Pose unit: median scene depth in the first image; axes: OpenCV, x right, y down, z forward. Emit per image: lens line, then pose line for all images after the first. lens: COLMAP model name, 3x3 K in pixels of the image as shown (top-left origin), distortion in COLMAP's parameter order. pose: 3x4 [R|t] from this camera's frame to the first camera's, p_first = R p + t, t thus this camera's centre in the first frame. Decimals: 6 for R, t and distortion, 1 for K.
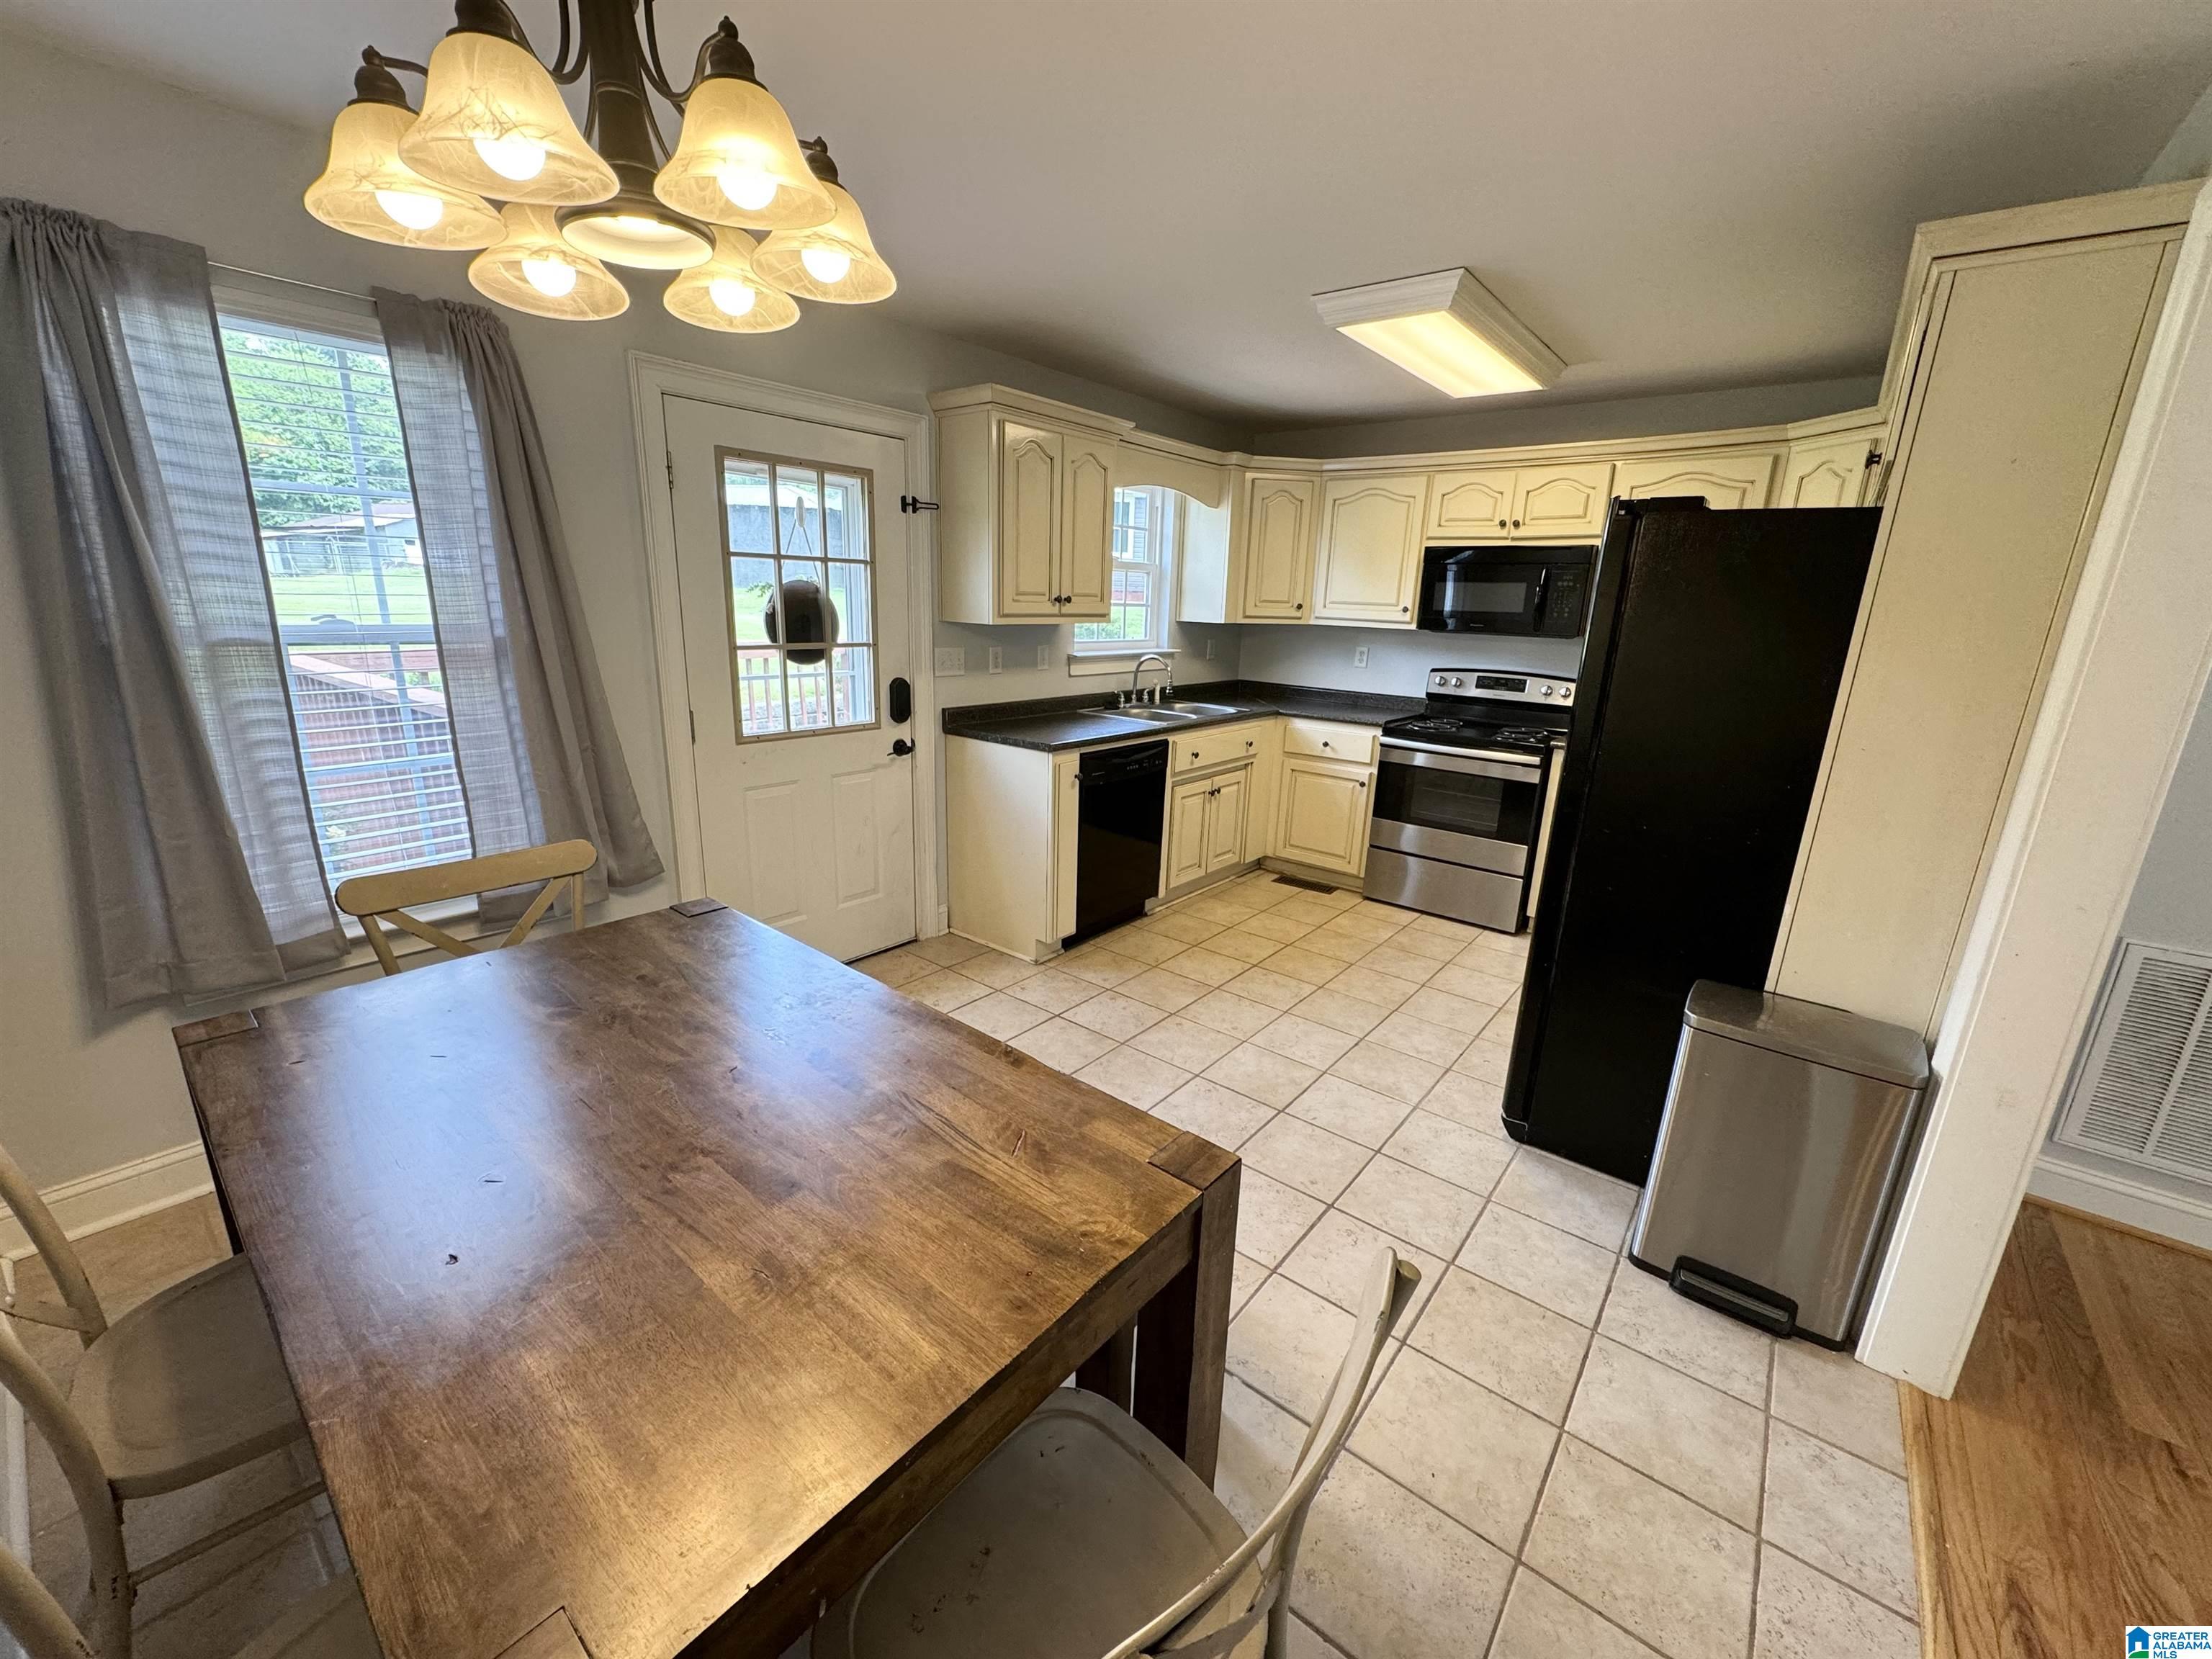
lens RADIAL K [[878.6, 0, 1106.0], [0, 878.6, 829.5], [0, 0, 1]] dist [-0.000029, 0.000148]
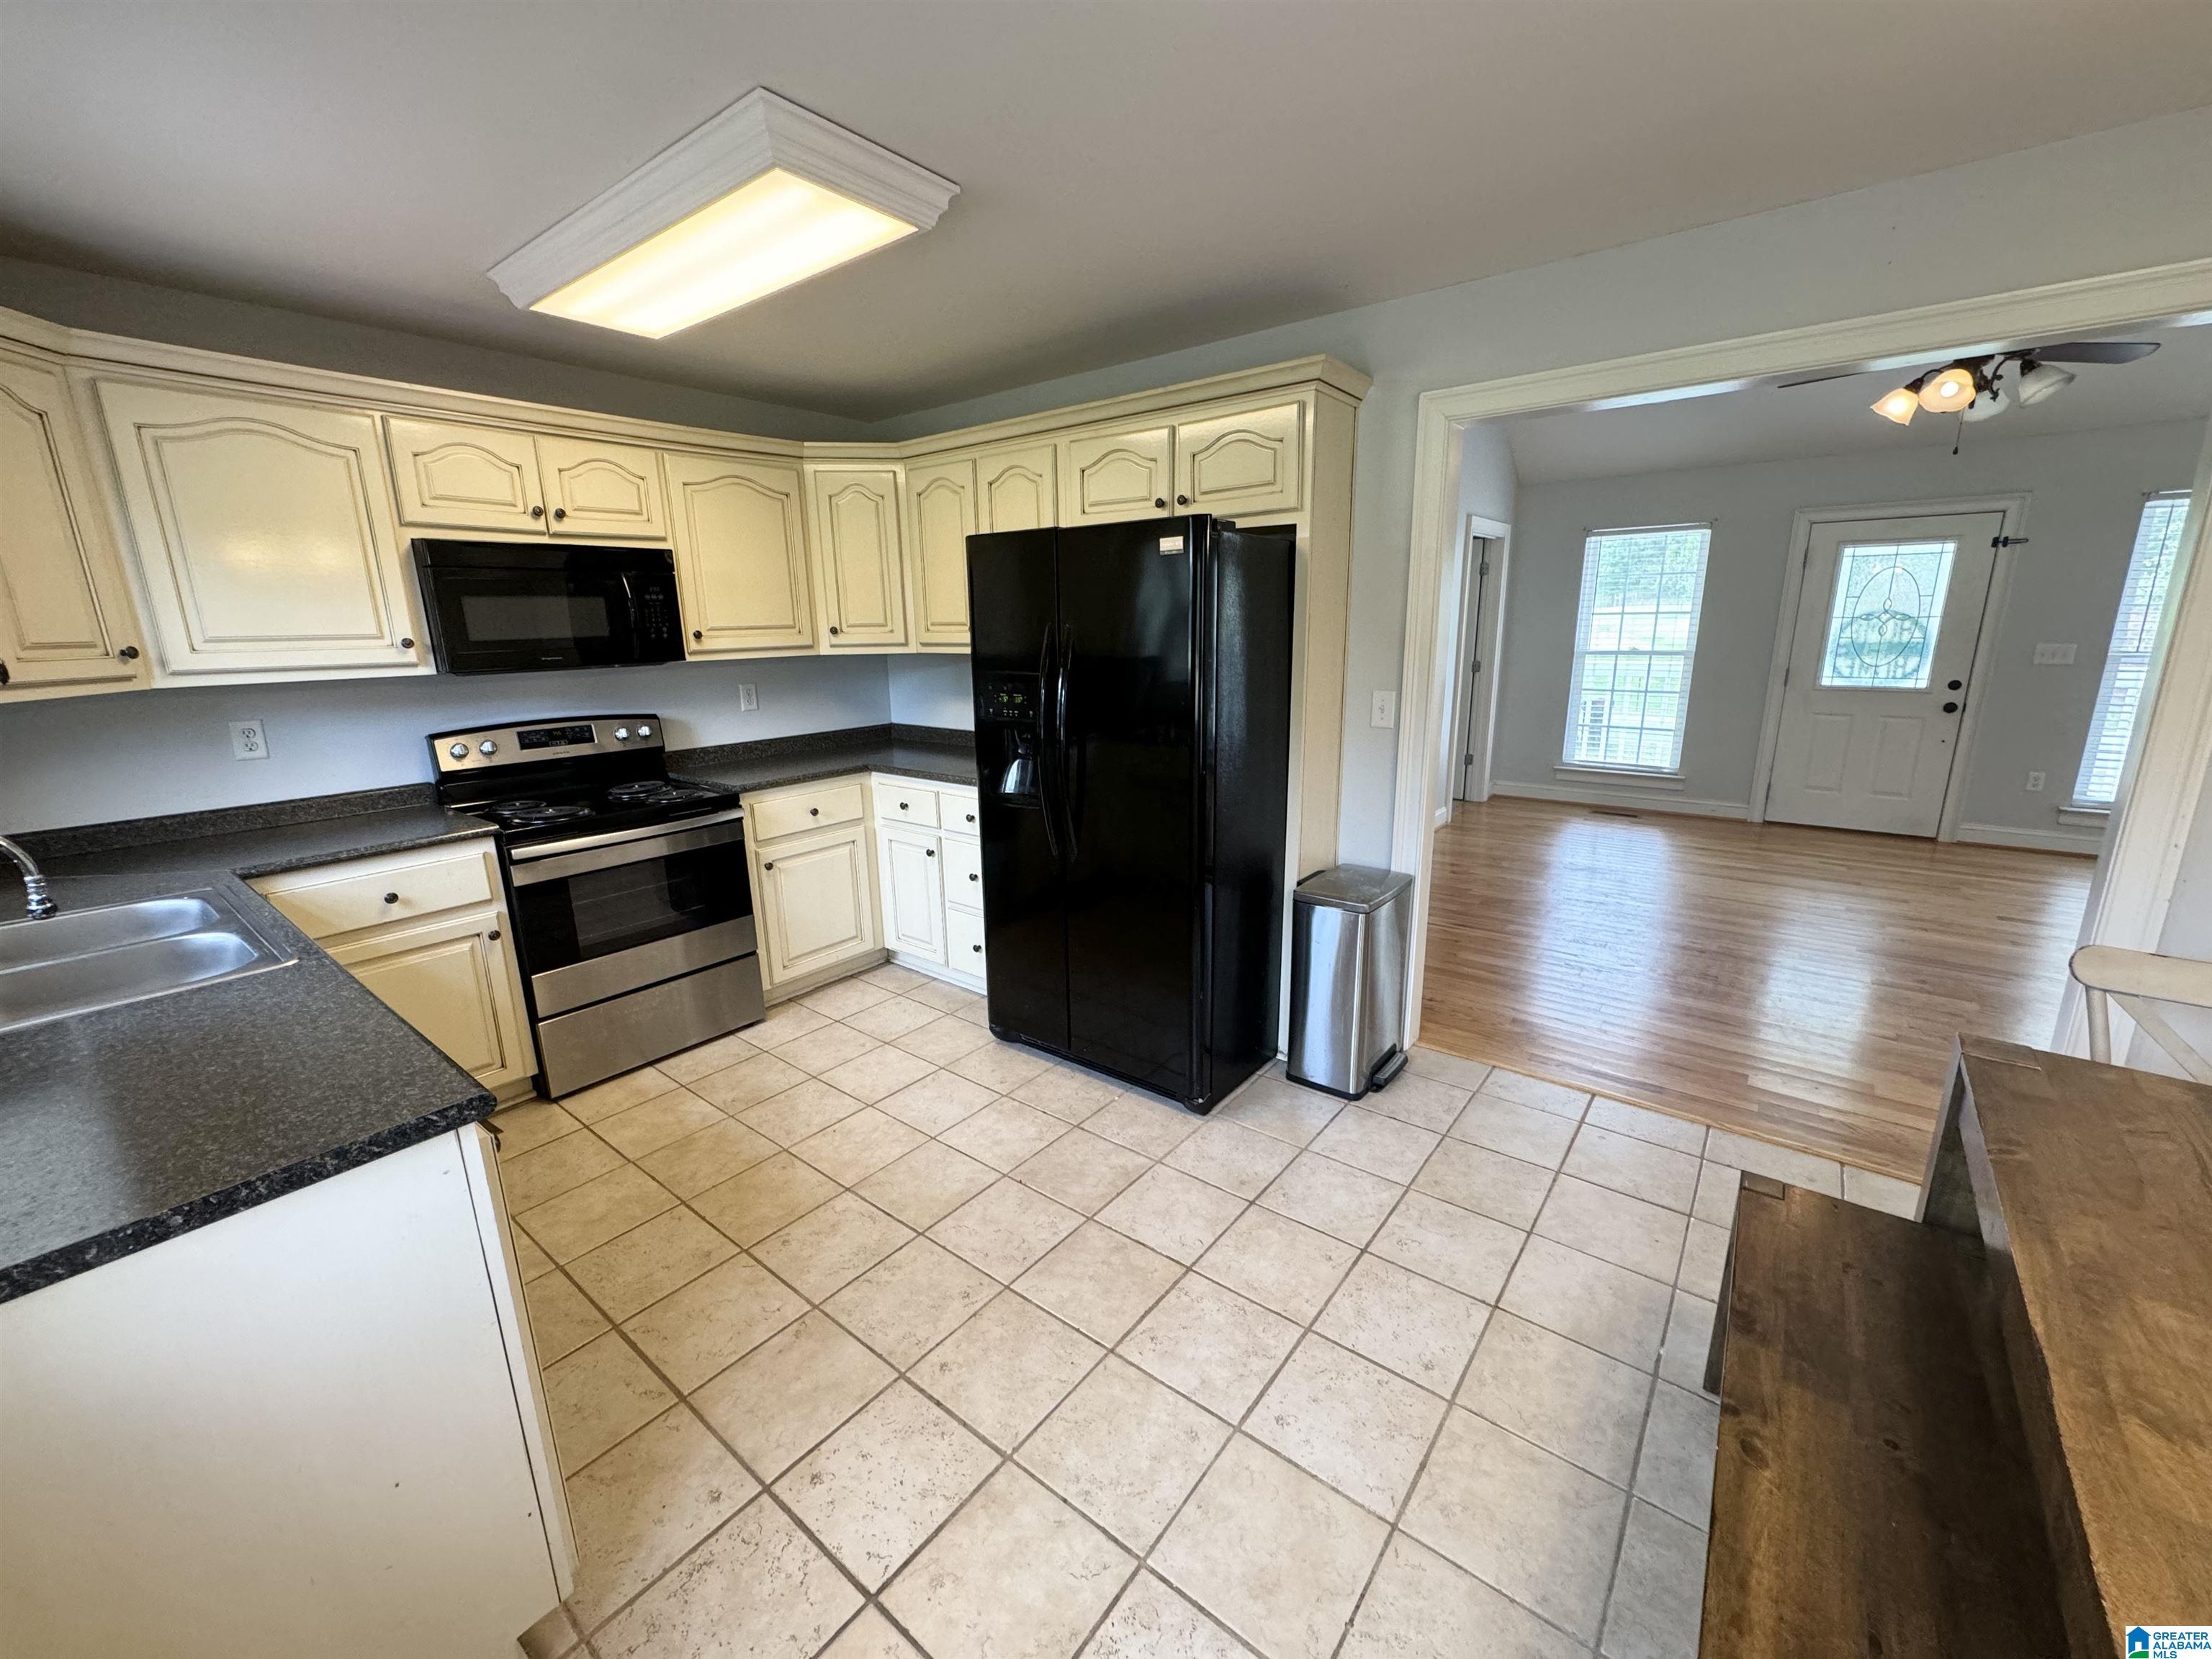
lens RADIAL K [[878.6, 0, 1106.0], [0, 878.6, 829.5], [0, 0, 1]] dist [-0.000029, 0.000148]
pose [[-0.009898, -0.263892, 0.964502, -0.274496], [0.277588, 0.925913, 0.256182, -0.159835], [-0.960649, 0.270270, 0.064088, 0.560207]]
